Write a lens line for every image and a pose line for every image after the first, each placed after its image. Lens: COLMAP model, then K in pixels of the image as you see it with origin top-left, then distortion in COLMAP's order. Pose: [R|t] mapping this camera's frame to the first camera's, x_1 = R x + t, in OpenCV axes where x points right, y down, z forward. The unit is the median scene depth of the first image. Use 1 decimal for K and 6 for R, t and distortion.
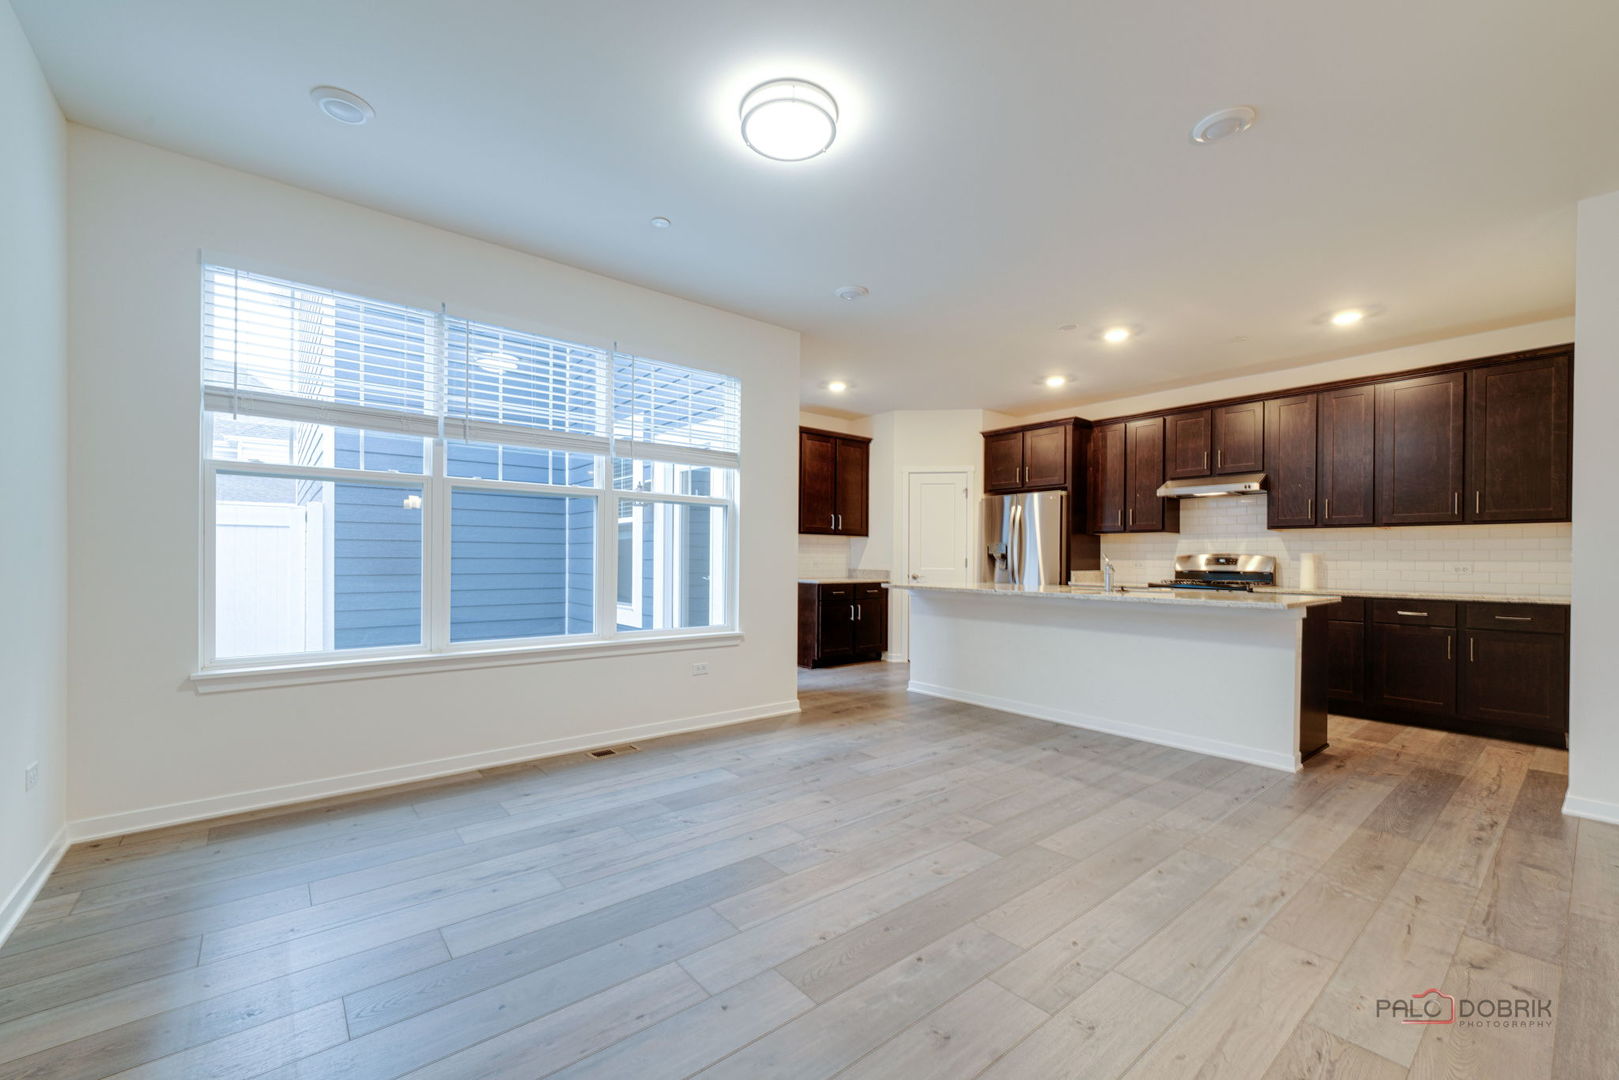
lens RADIAL K [[656.3, 0, 797.4], [0, 656.3, 559.3], [0, 0, 1]] dist [0.001333, 0.000242]
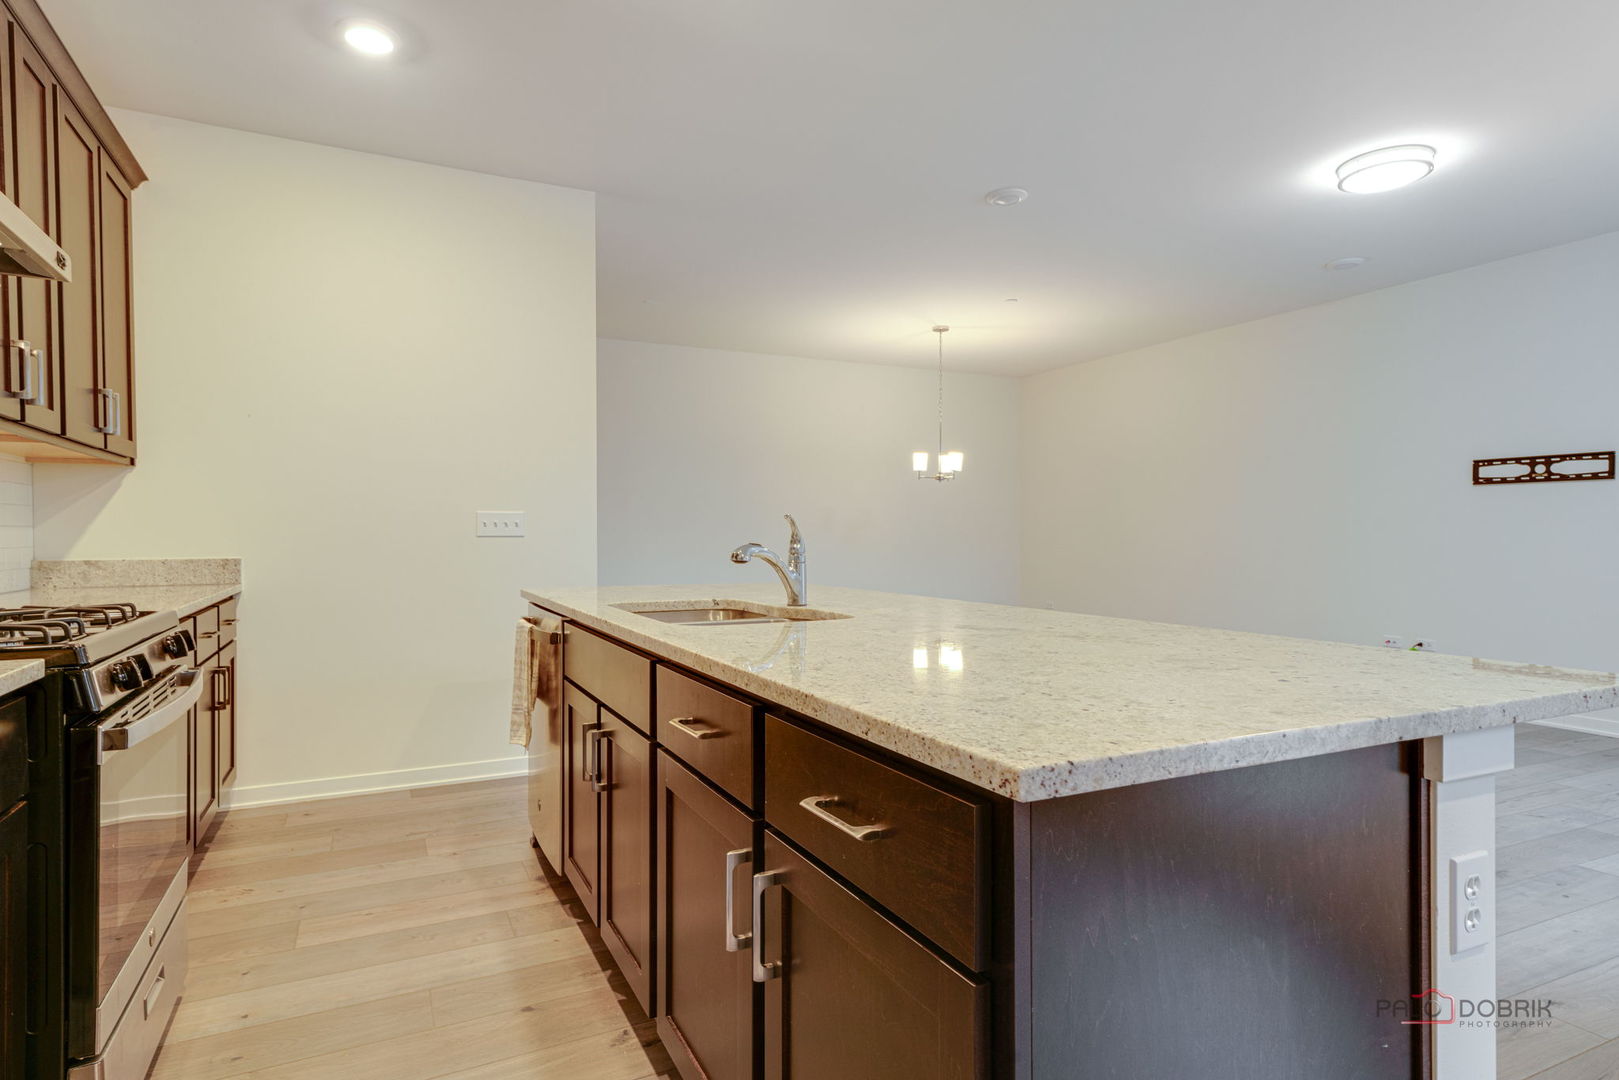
lens RADIAL K [[889.7, 0, 793.4], [0, 889.7, 537.4], [0, 0, 1]] dist [0.009037, 0.001161]
pose [[-0.972070, -0.007201, 0.234582, 0.357959], [-0.006003, 0.999965, 0.005823, 0.003971], [-0.234616, 0.004253, -0.972079, 1.579902]]
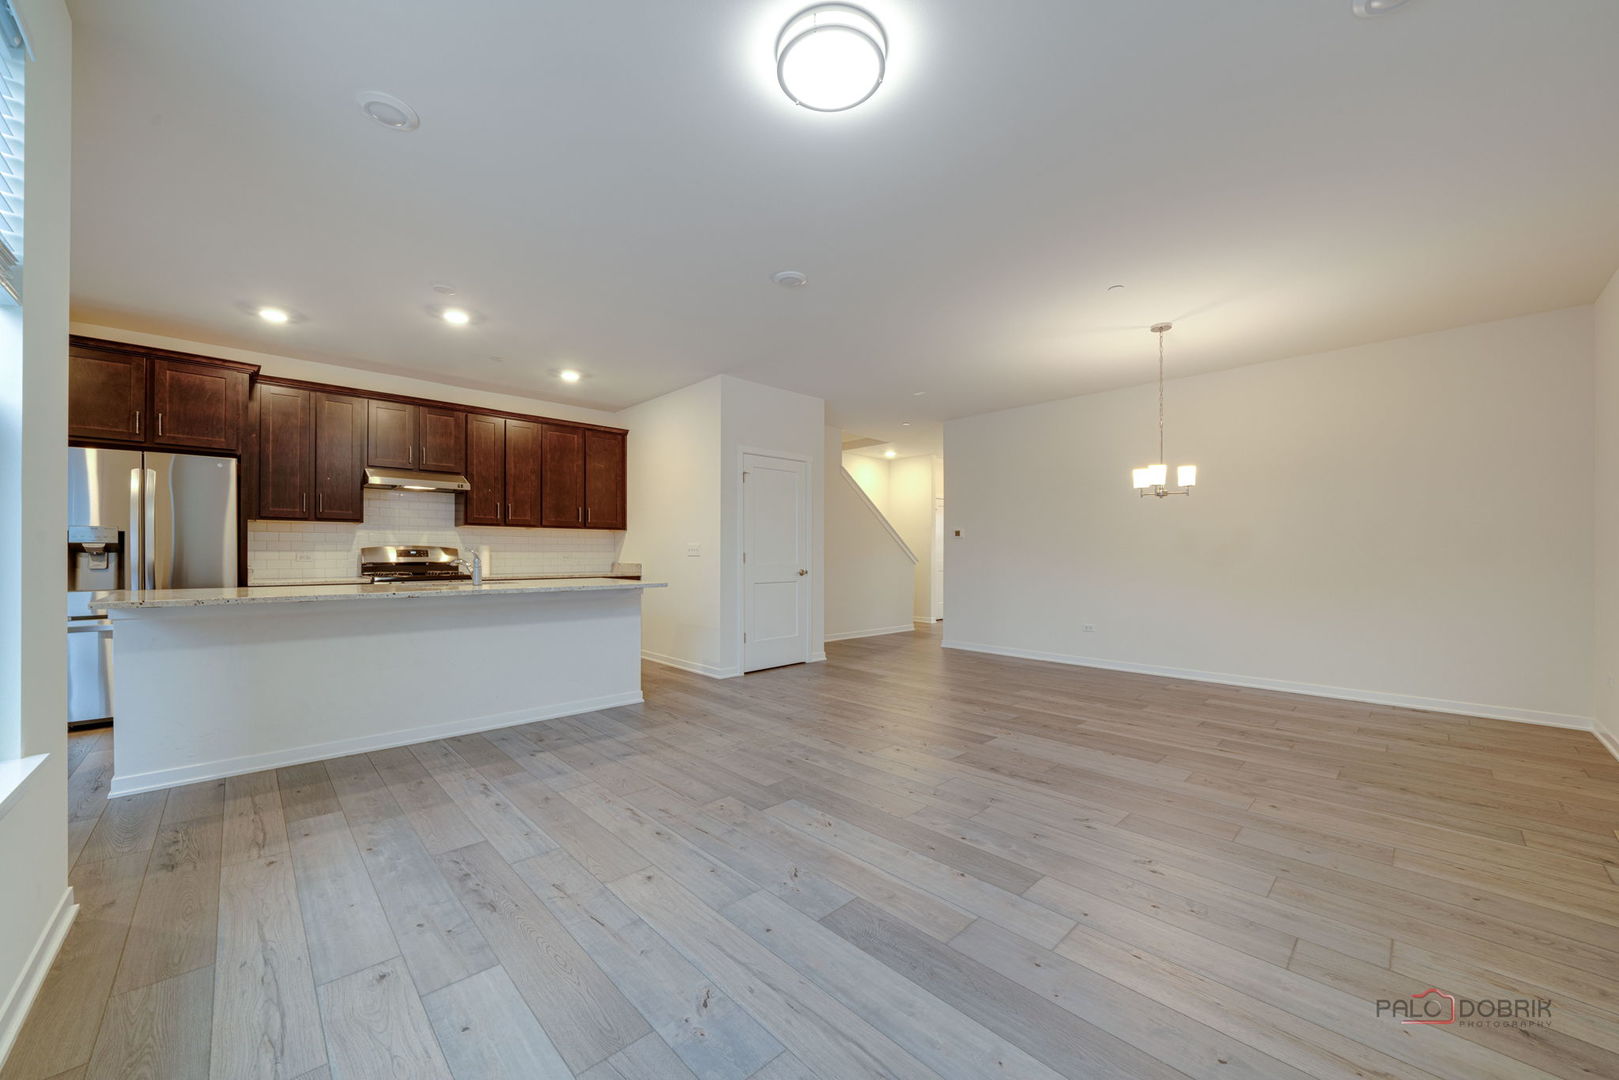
lens RADIAL K [[604.7, 0, 794.9], [0, 604.7, 555.7], [0, 0, 1]] dist [-0.010797, 0.000900]
pose [[-0.071153, -0.010919, 0.997406, -0.452775], [-0.001800, 0.999940, 0.010818, -0.005279], [-0.997464, -0.001026, -0.071169, 0.612496]]
